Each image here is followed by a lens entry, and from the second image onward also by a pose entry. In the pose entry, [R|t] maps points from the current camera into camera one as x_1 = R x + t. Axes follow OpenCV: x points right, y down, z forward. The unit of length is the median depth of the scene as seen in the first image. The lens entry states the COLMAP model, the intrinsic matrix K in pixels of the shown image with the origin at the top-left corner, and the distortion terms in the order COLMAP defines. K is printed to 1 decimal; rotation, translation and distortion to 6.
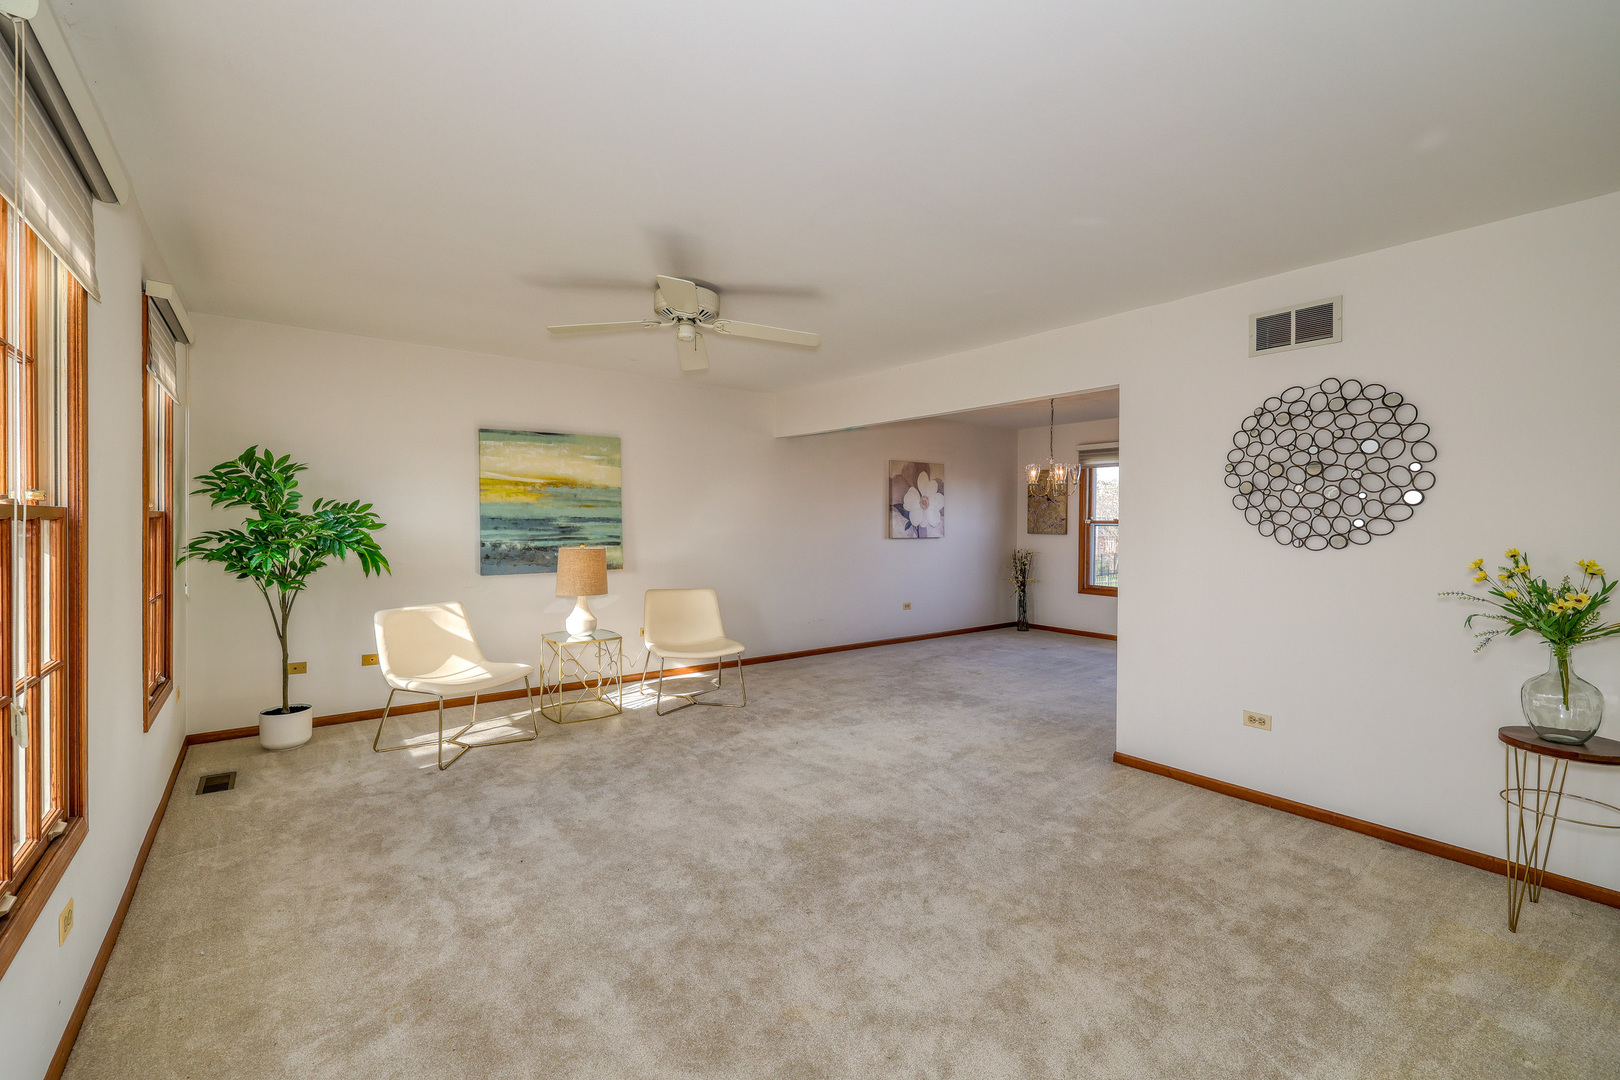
lens RADIAL K [[679.8, 0, 809.2], [0, 679.8, 536.5], [0, 0, 1]] dist [-0.000079, -0.000197]
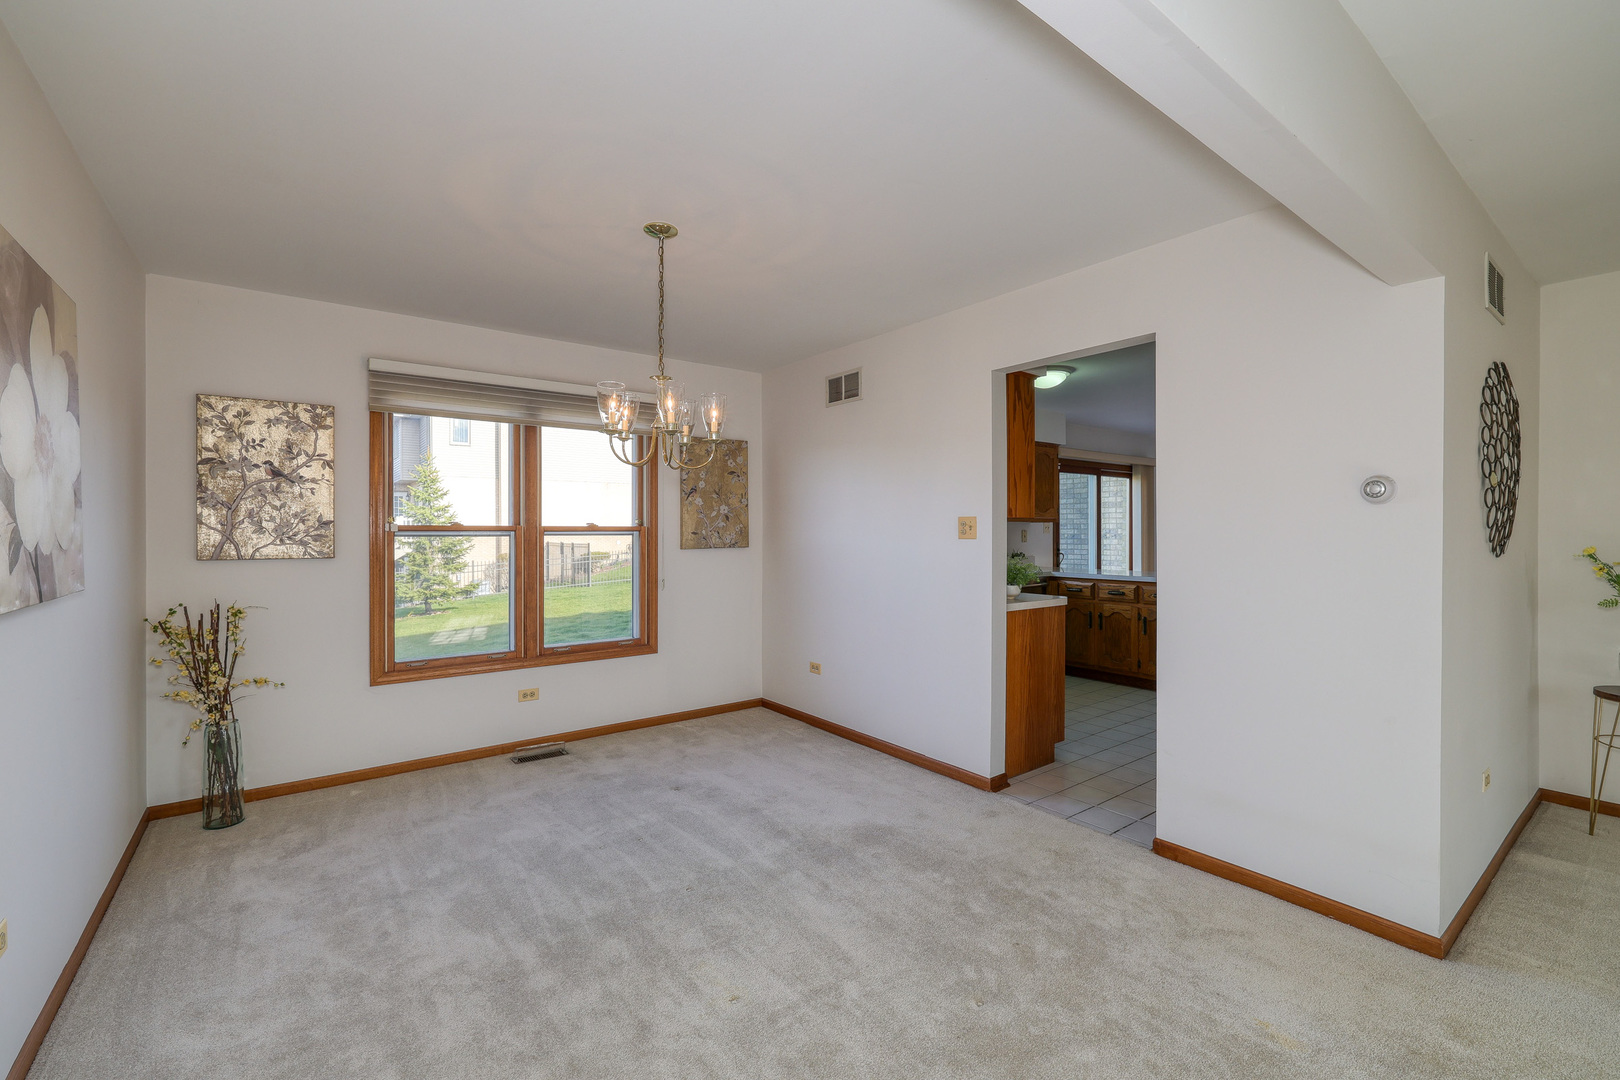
lens RADIAL K [[679.8, 0, 809.2], [0, 679.8, 536.5], [0, 0, 1]] dist [-0.000079, -0.000197]
pose [[0.025011, -0.015234, 0.999571, -0.051964], [0.025184, 0.999576, 0.014604, -0.017117], [-0.999370, 0.024807, 0.025385, 0.764705]]
